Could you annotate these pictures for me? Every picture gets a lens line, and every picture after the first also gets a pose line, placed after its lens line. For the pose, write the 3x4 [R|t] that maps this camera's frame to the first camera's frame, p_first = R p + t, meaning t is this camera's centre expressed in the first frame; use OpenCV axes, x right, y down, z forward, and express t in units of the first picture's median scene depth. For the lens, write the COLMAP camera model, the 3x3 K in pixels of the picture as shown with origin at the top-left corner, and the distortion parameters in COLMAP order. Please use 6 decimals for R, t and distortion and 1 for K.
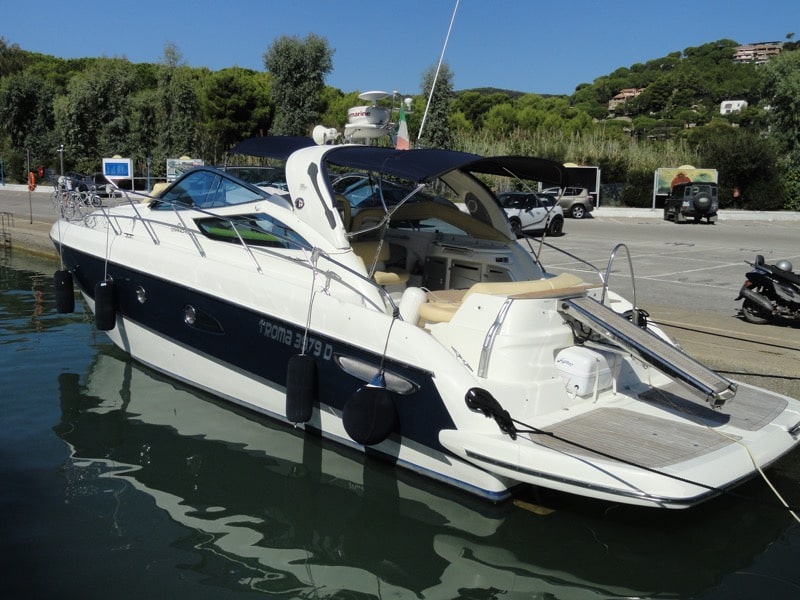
lens RADIAL K [[779.3, 0, 400.5], [0, 779.3, 300.5], [0, 0, 1]] dist [-0.026356, 0.000000]
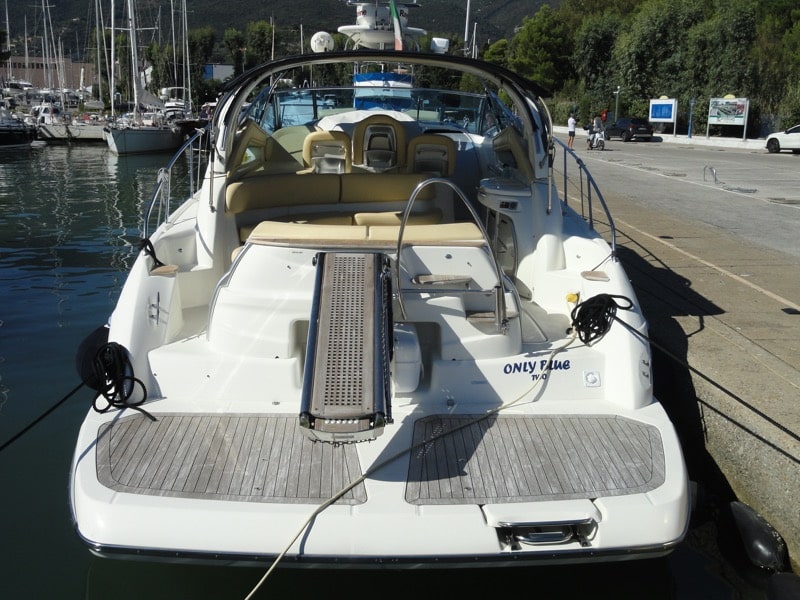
lens RADIAL K [[836.4, 0, 399.8], [0, 836.4, 299.0], [0, 0, 1]] dist [-0.016641, 0.000000]
pose [[0.717016, 0.137177, -0.683426, 0.114519], [-0.104739, 0.990516, 0.088929, -0.004904], [0.689143, 0.007818, 0.724583, 0.075675]]
